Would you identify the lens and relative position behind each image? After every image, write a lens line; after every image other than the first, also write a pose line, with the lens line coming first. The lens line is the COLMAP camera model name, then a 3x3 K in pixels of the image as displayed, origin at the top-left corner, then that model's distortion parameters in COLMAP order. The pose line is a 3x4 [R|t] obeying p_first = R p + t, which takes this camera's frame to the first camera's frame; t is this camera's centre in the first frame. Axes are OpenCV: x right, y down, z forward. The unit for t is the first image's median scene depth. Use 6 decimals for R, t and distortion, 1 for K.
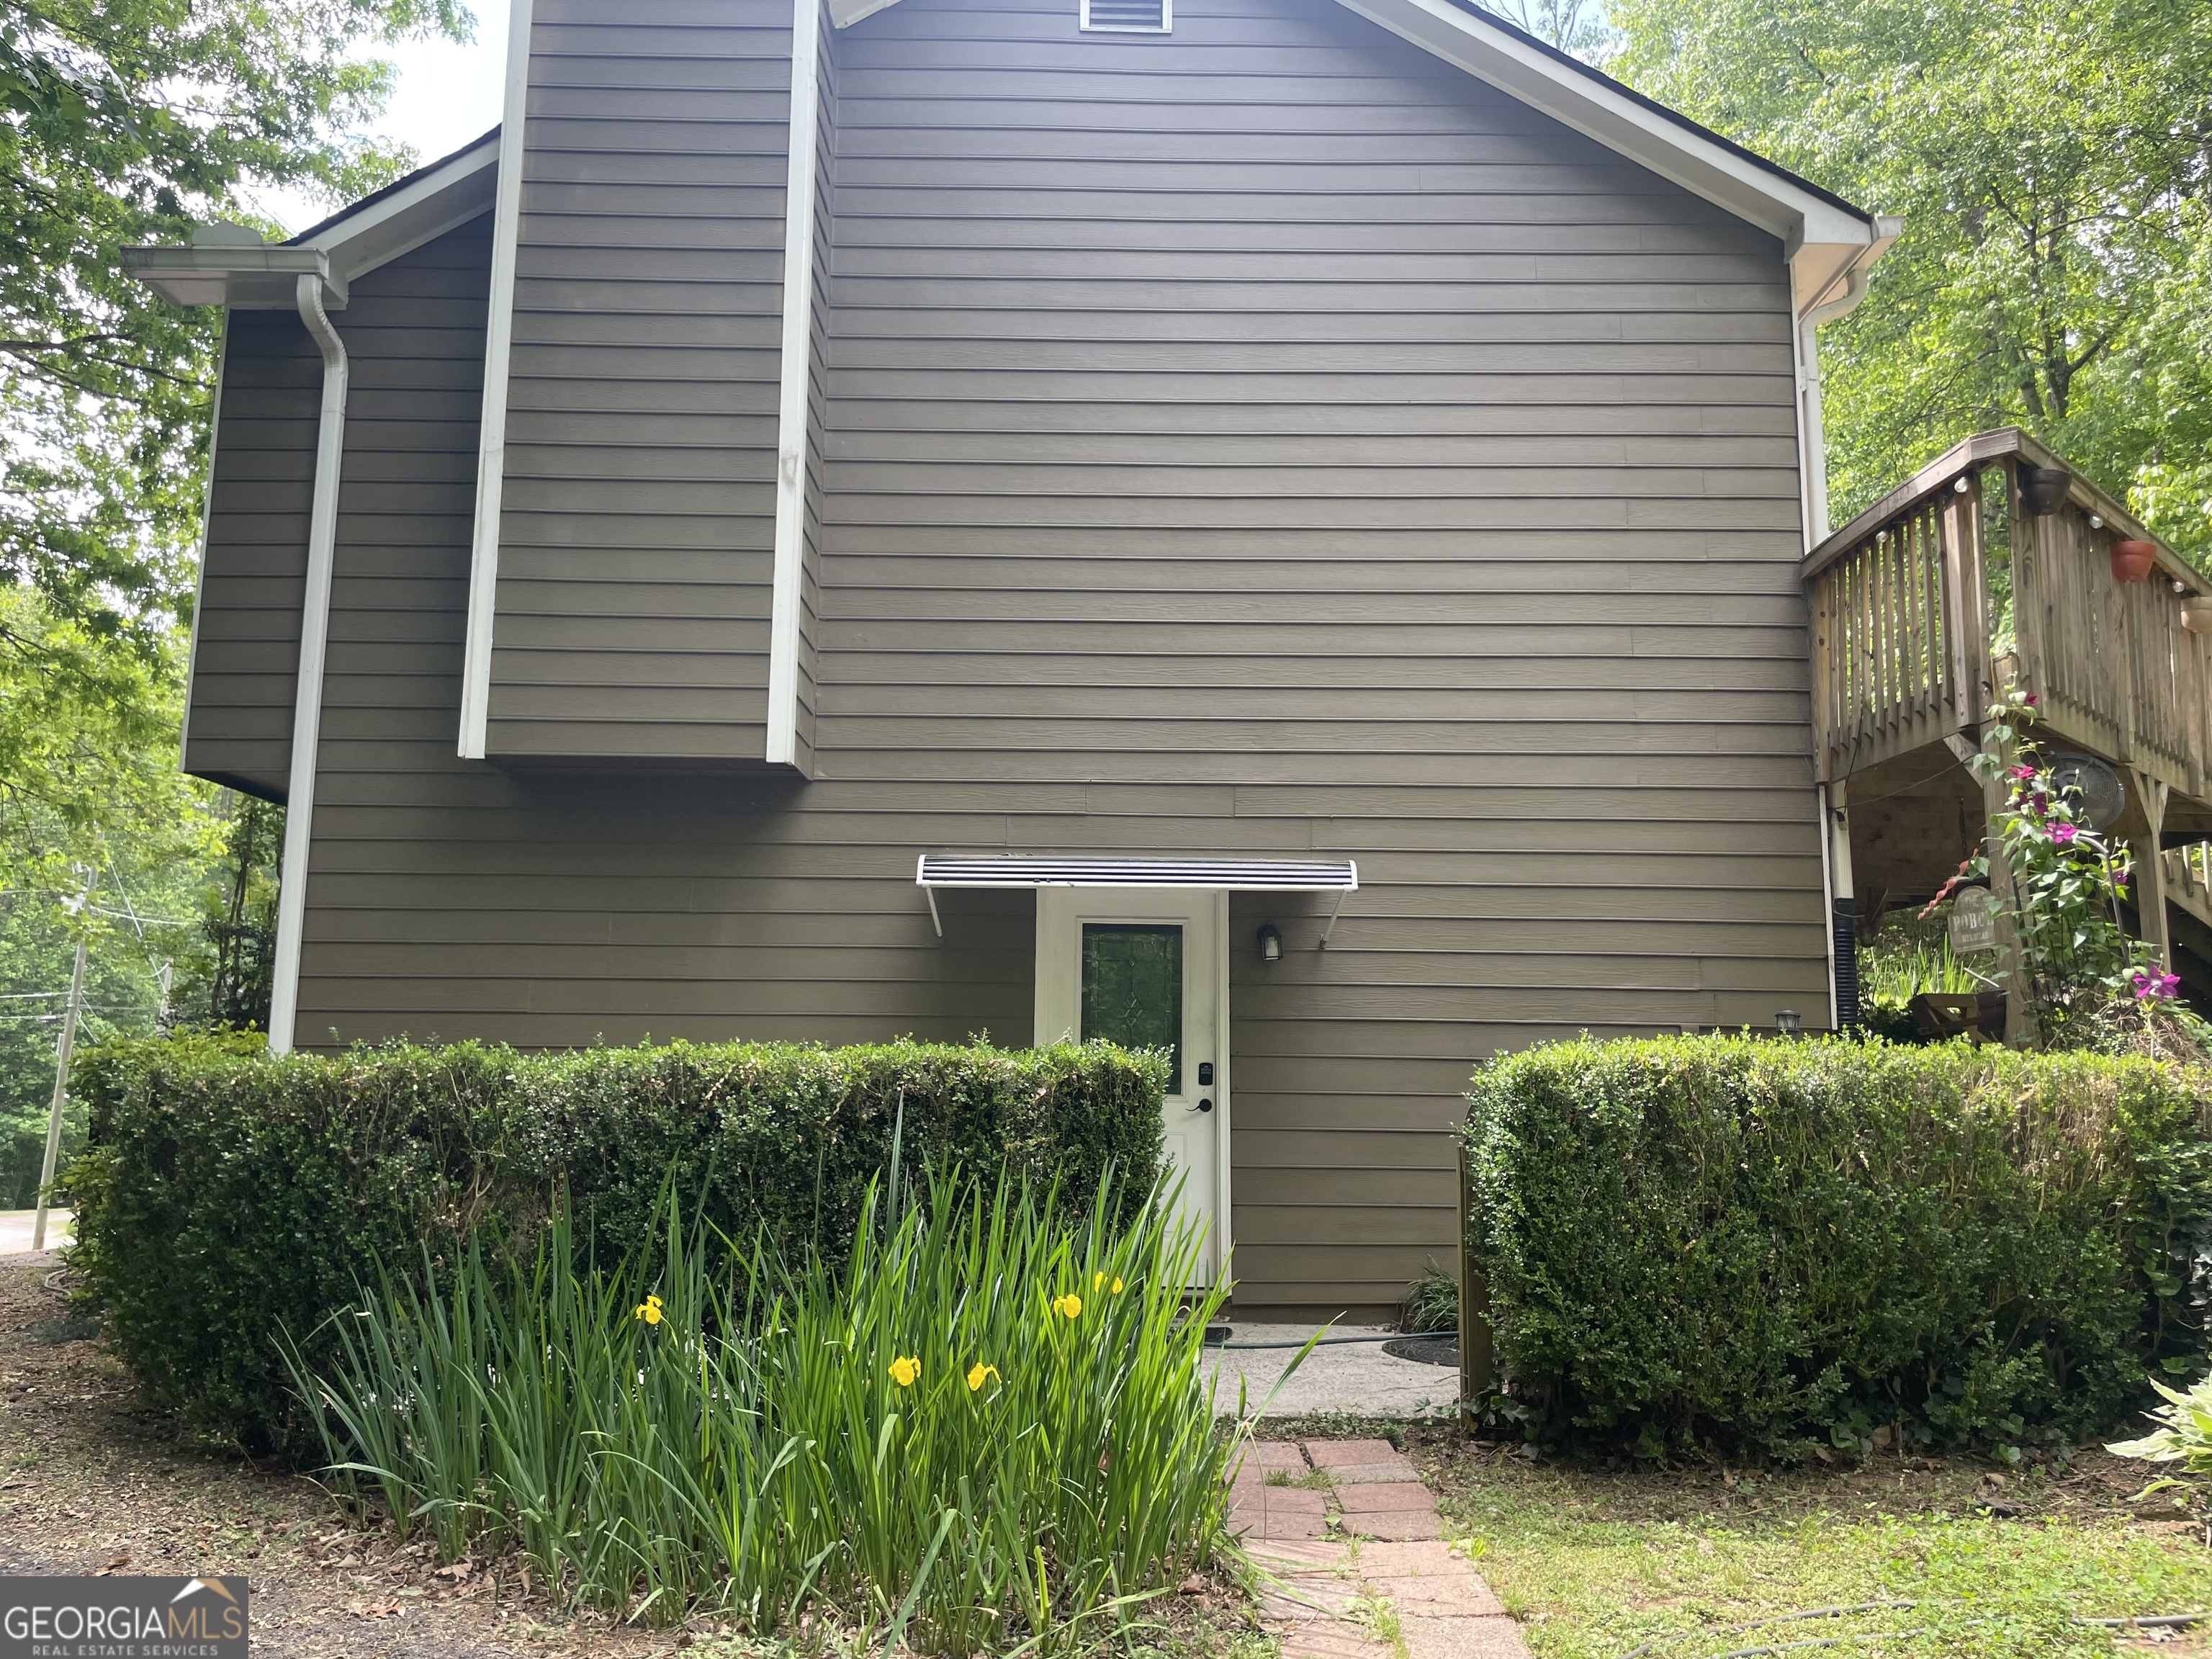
lens RADIAL K [[1680.5, 0, 1093.6], [0, 1680.5, 814.0], [0, 0, 1]] dist [0.106451, -0.139647]
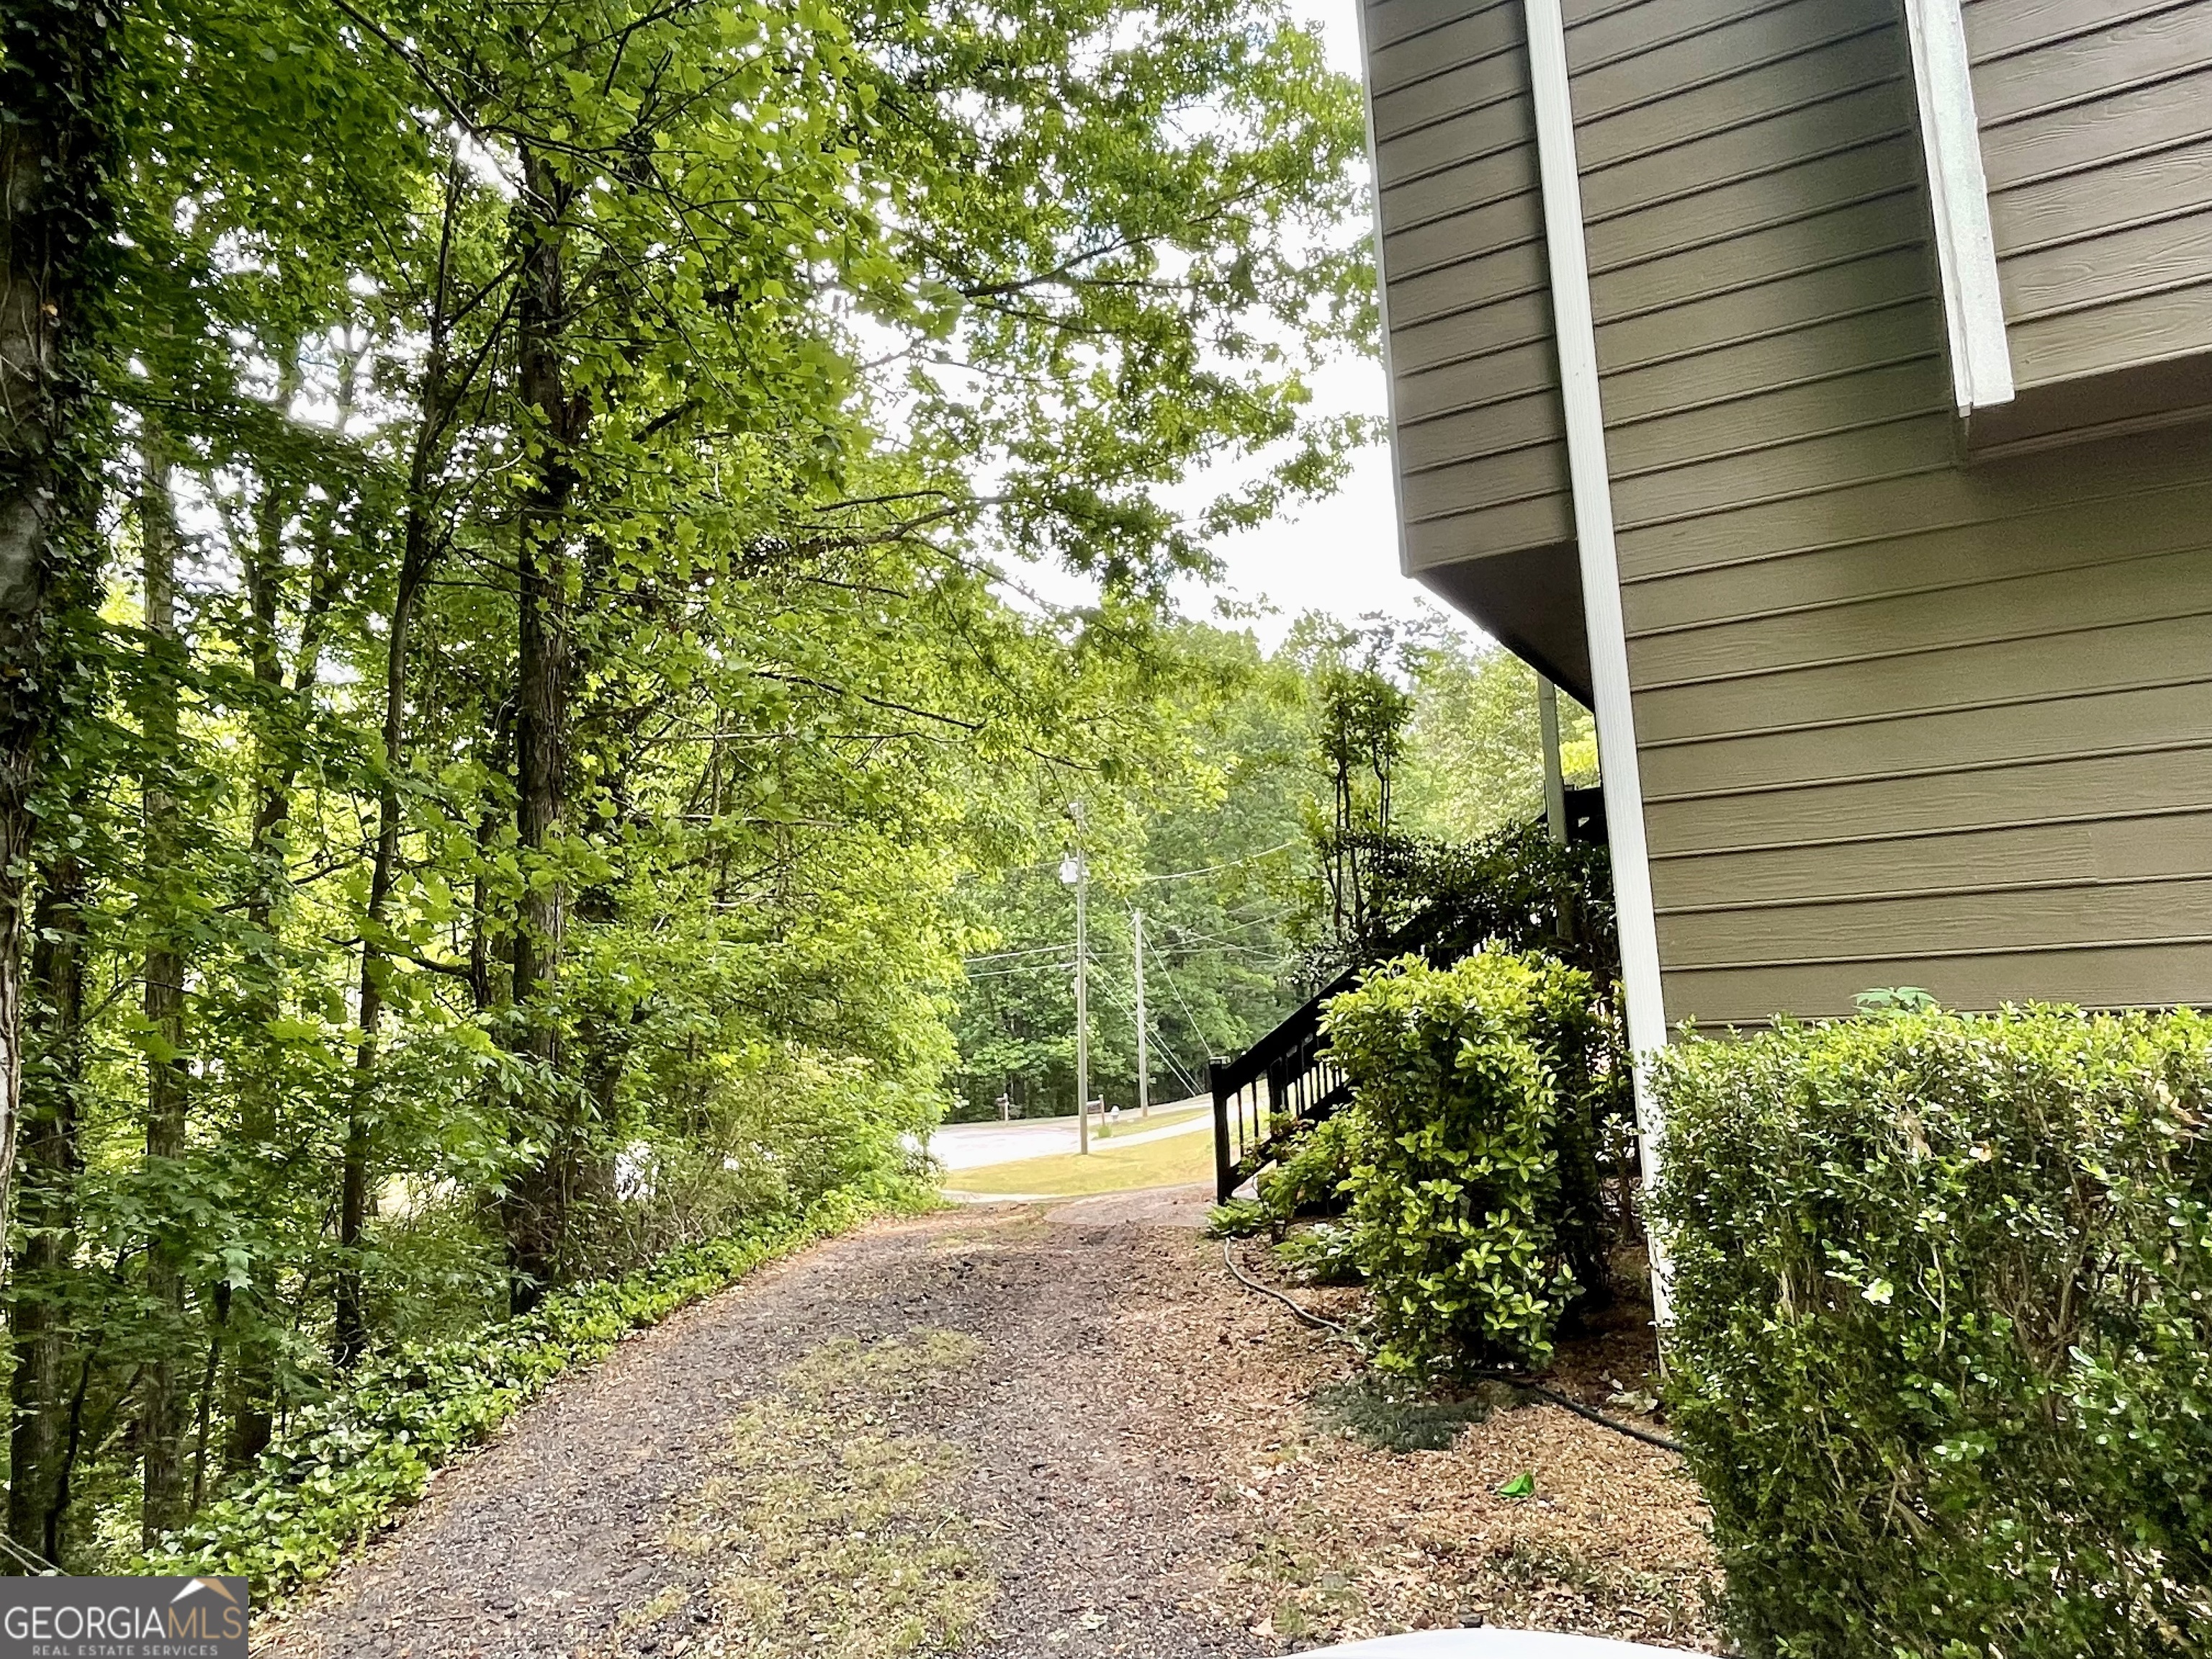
lens RADIAL K [[1497.8, 0, 1106.0], [0, 1497.8, 829.5], [0, 0, 1]] dist [-0.000359, 0.000001]
pose [[0.873228, -0.116371, -0.473213, -0.176365], [0.140845, 0.989895, 0.016472, 0.022319], [0.466514, -0.081033, 0.880794, 0.203413]]
